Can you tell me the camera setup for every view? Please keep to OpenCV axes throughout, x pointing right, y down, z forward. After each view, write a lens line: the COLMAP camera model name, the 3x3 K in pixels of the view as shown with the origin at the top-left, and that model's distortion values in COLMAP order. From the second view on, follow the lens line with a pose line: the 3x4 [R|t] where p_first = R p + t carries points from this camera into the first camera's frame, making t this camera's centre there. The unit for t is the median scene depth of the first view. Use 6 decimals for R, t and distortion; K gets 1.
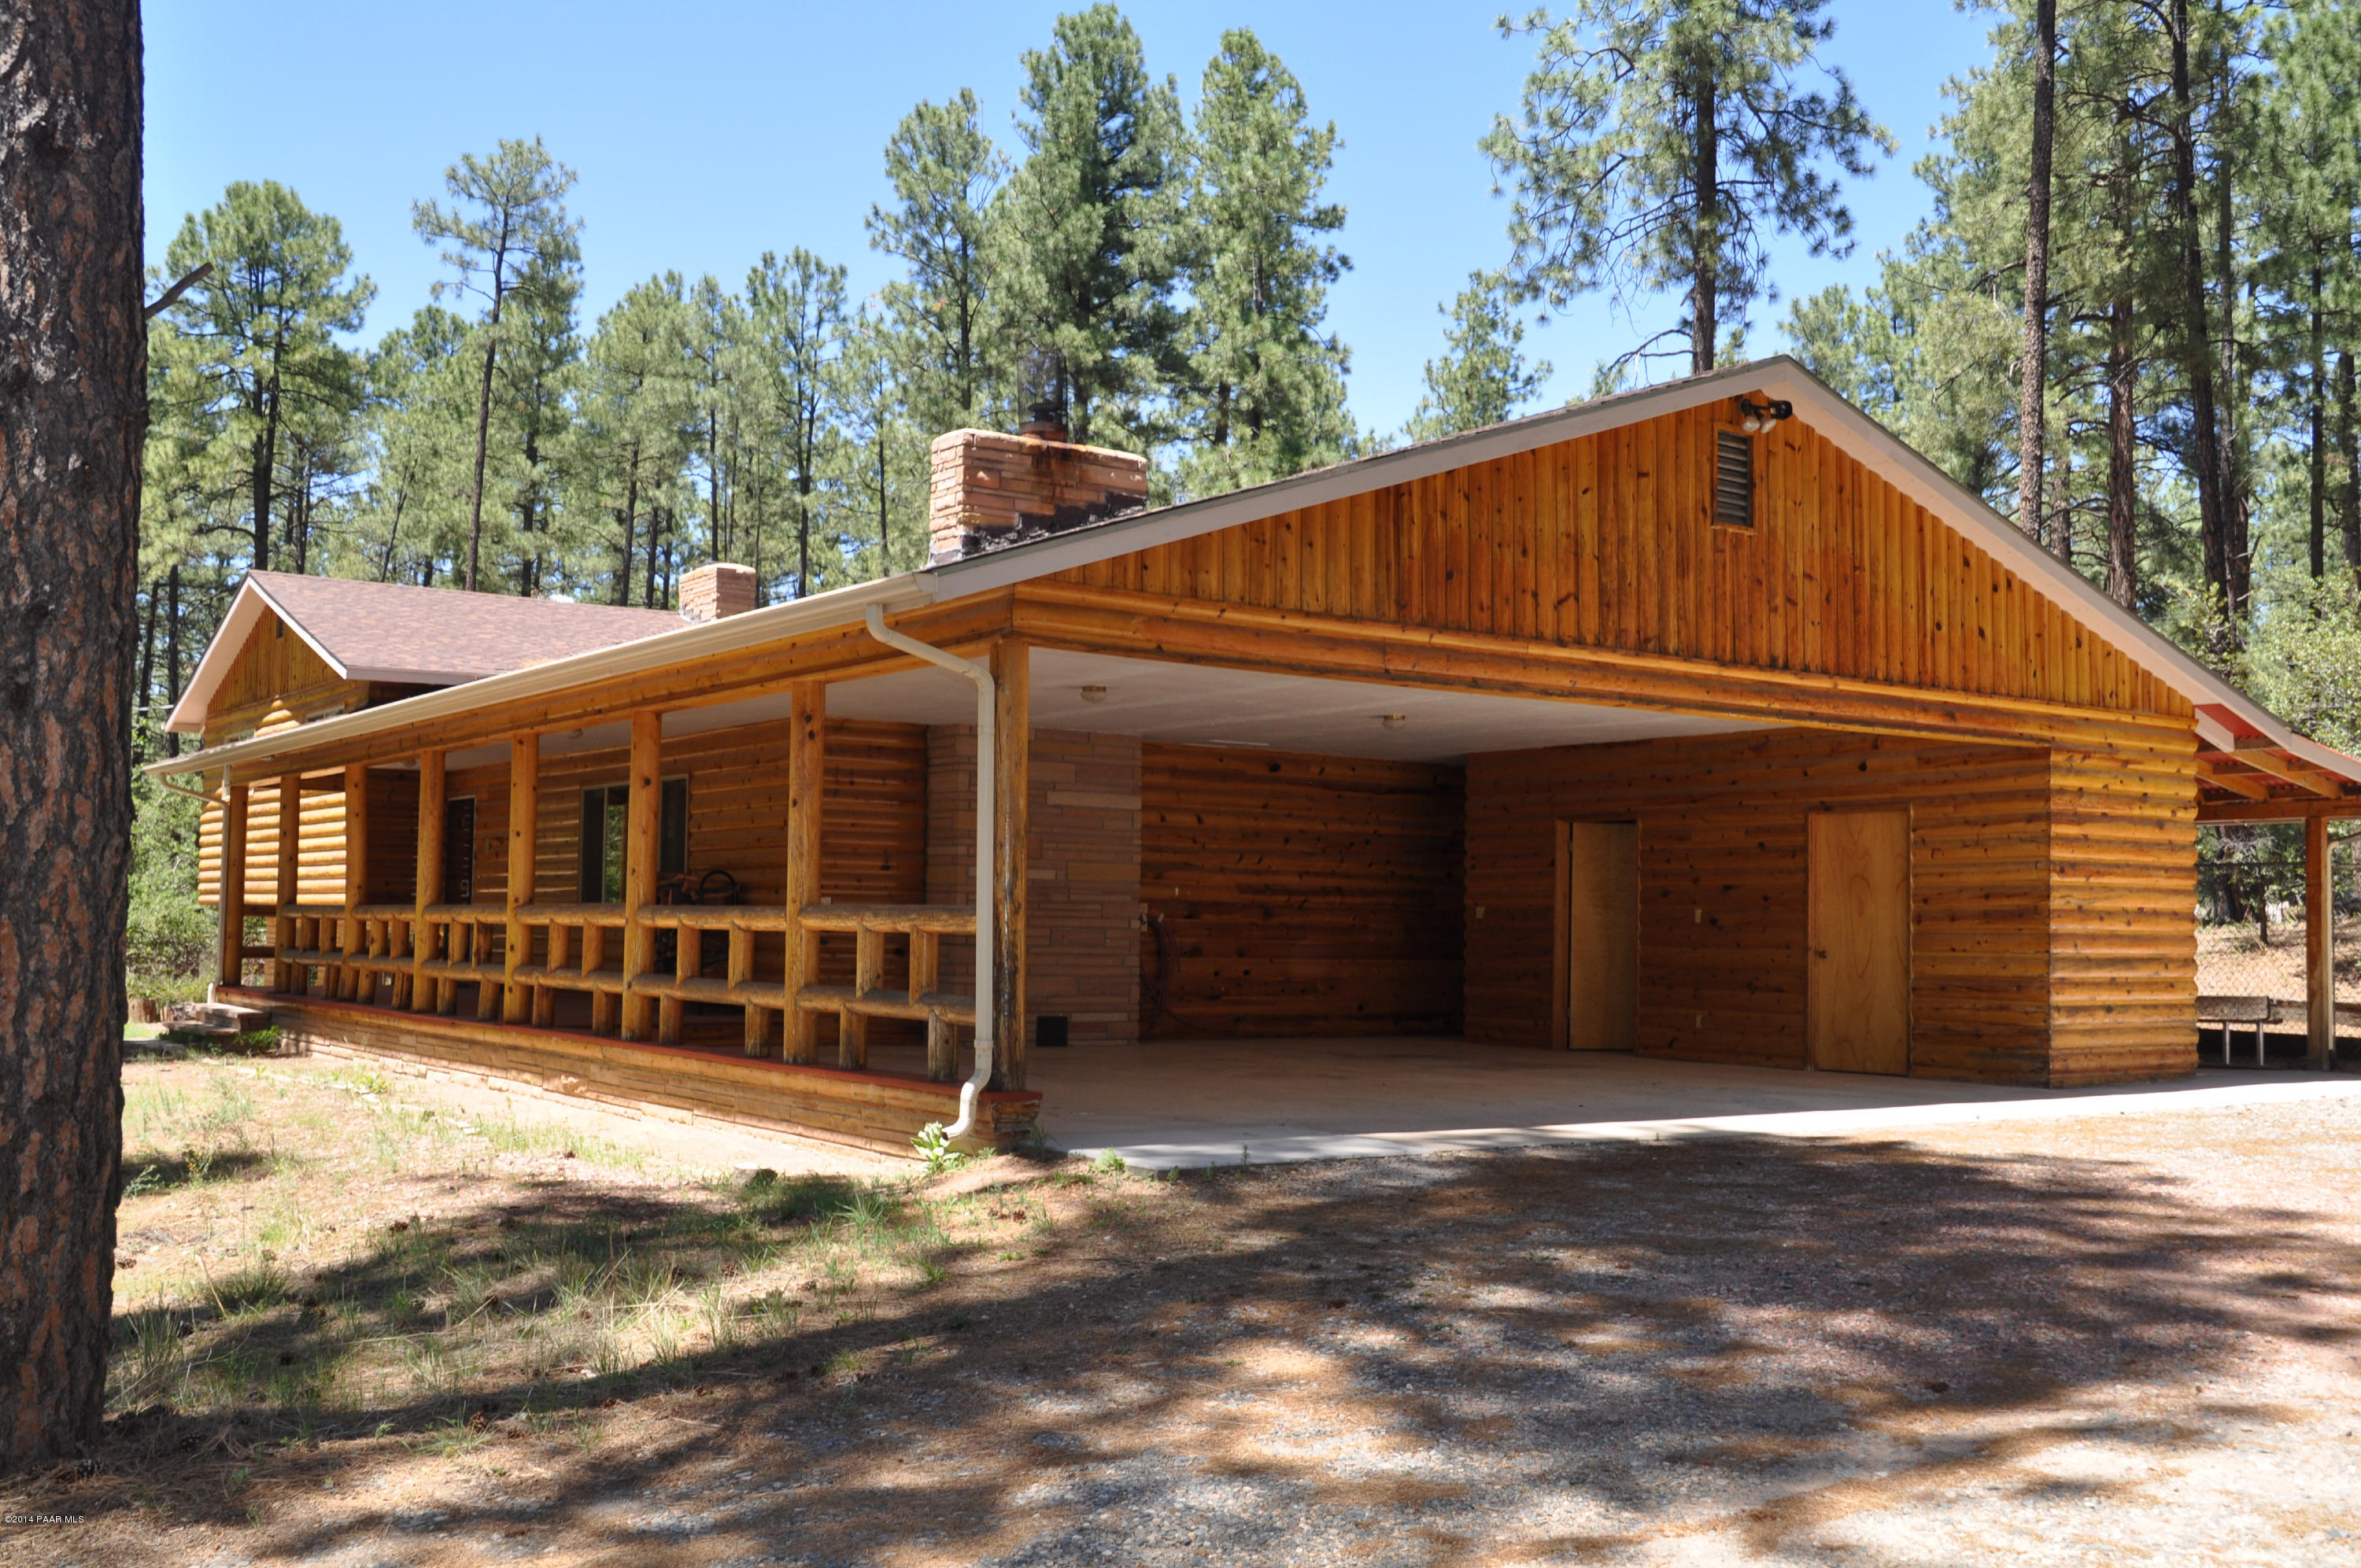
lens RADIAL K [[2274.8, 0, 1180.5], [0, 2274.8, 784.0], [0, 0, 1]] dist [-0.045218, 0.197037]
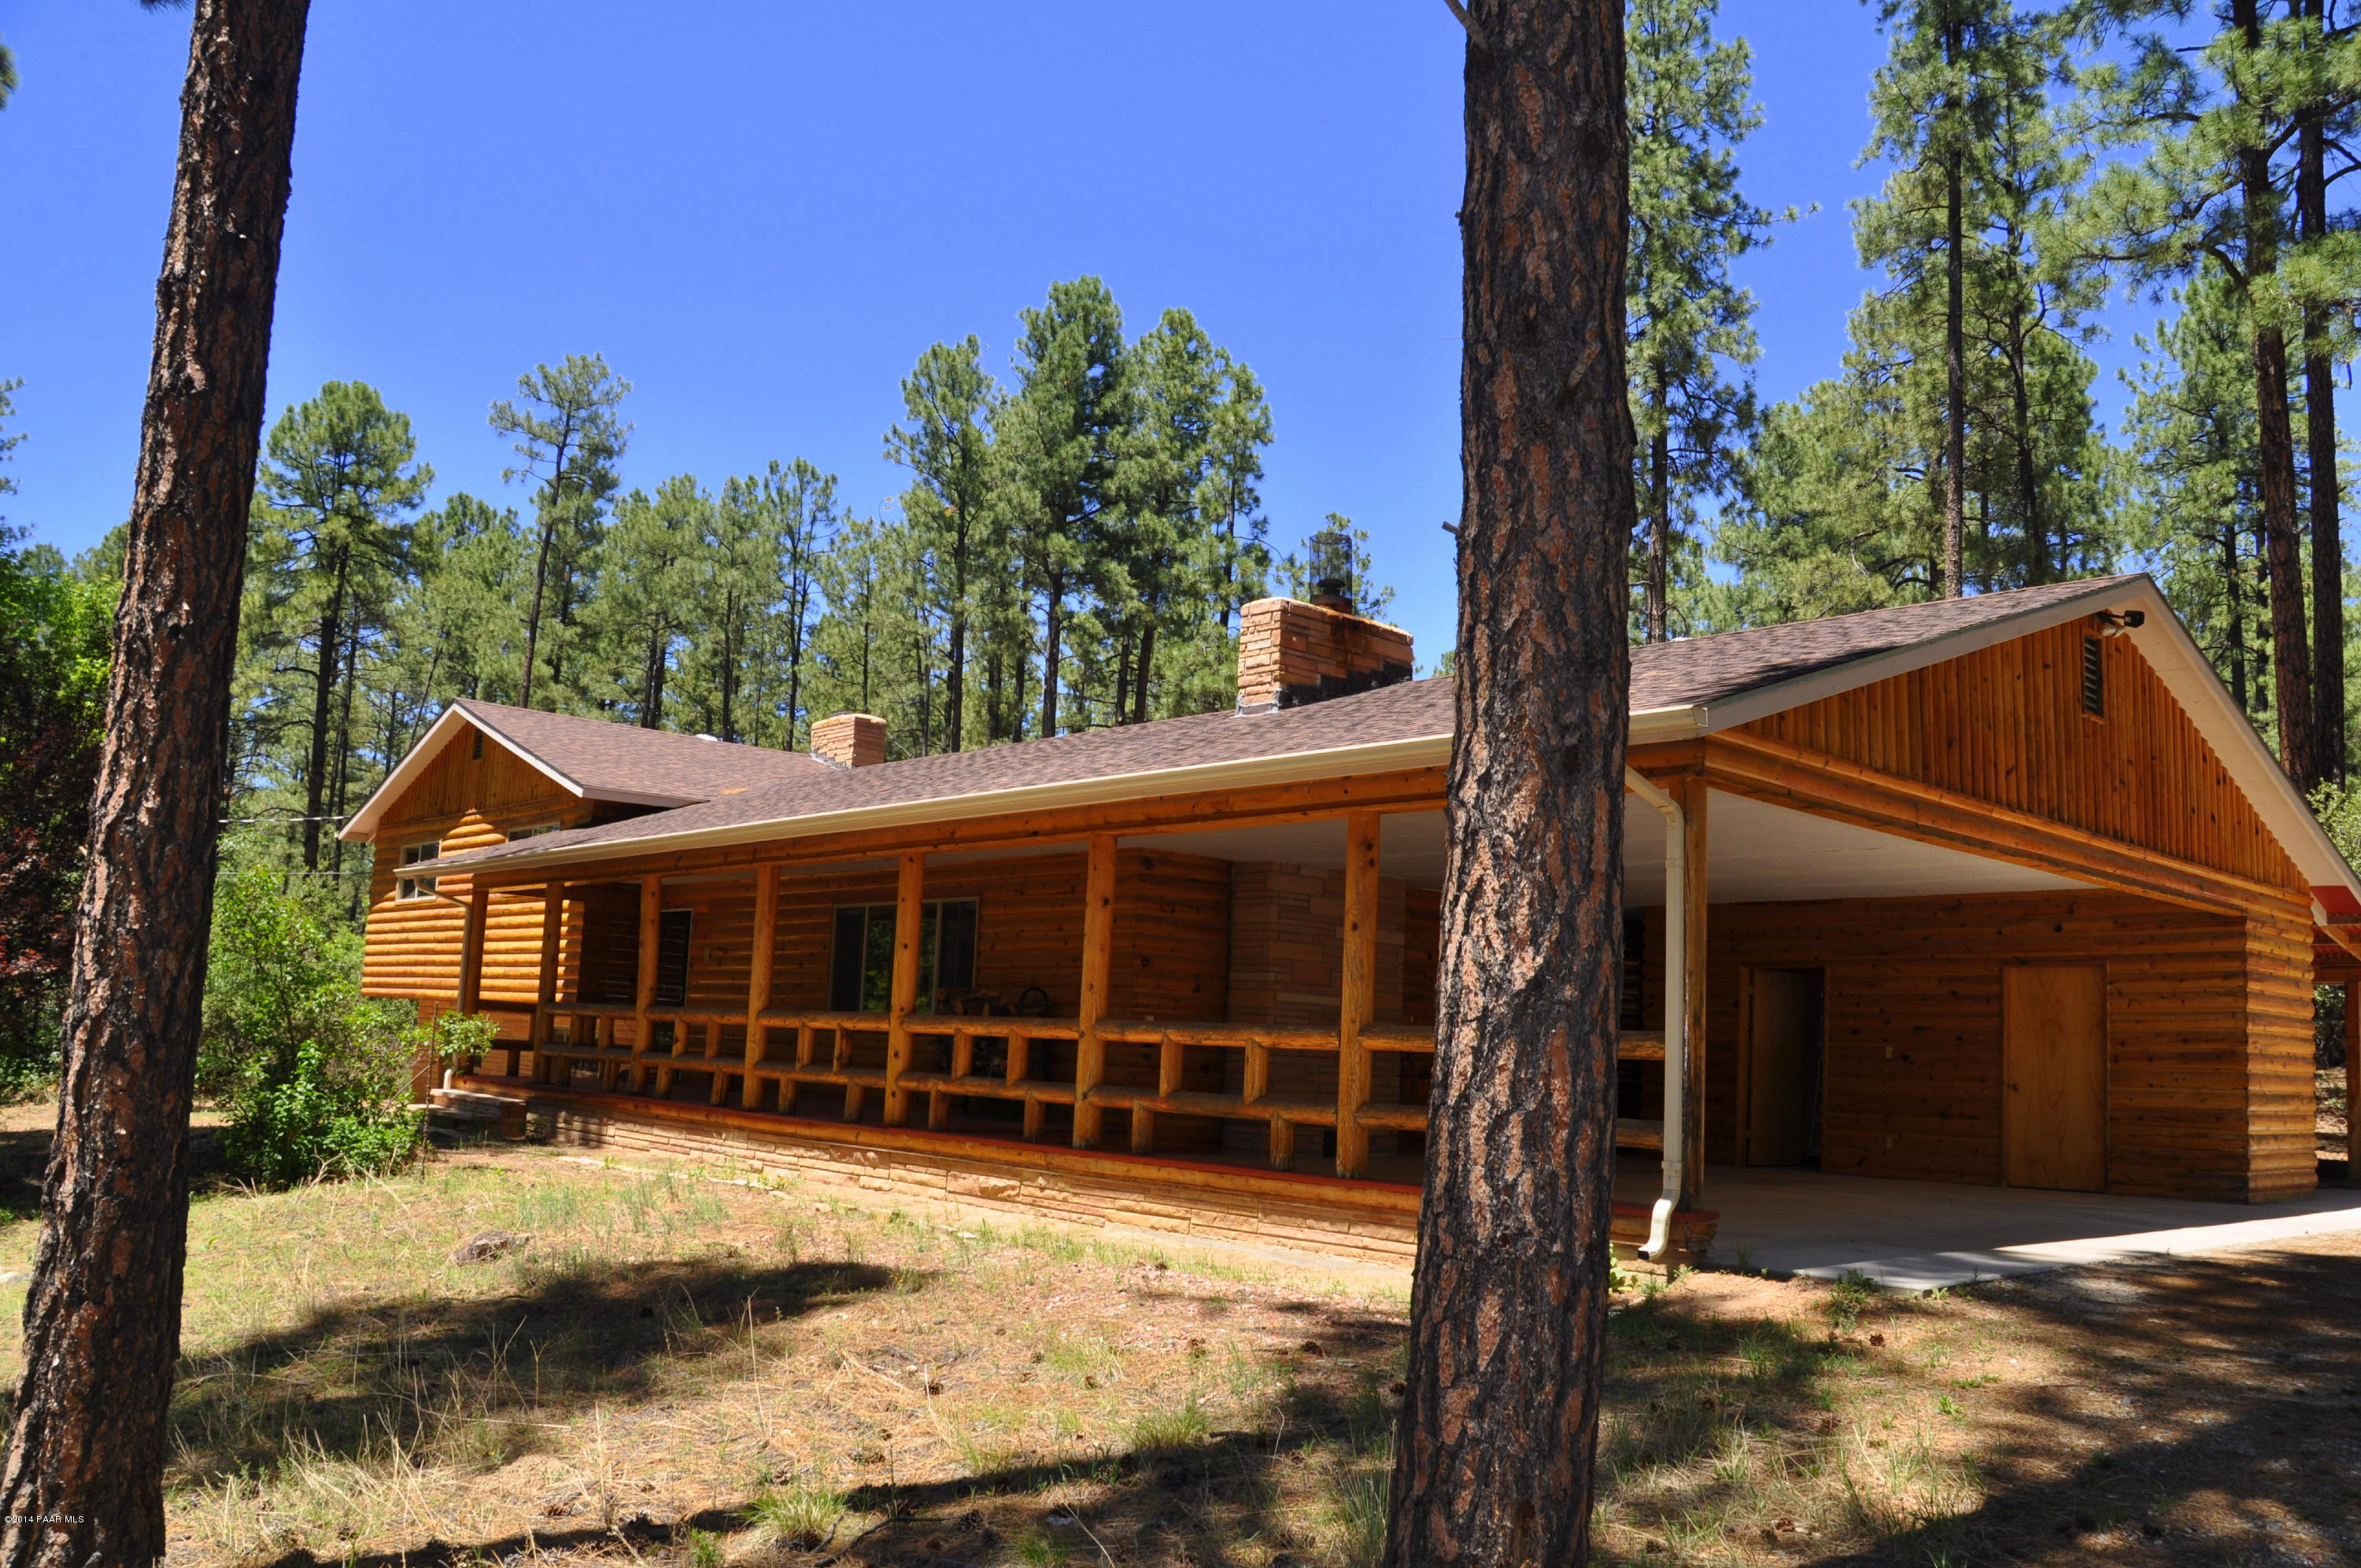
lens RADIAL K [[1840.5, 0, 1180.5], [0, 1840.5, 814.0], [0, 0, 1]] dist [-0.099917, 0.014559]
pose [[0.991910, 0.045309, 0.118582, -0.093552], [-0.037938, 0.997247, -0.063704, 0.003530], [-0.121142, 0.058690, 0.990899, 0.045251]]
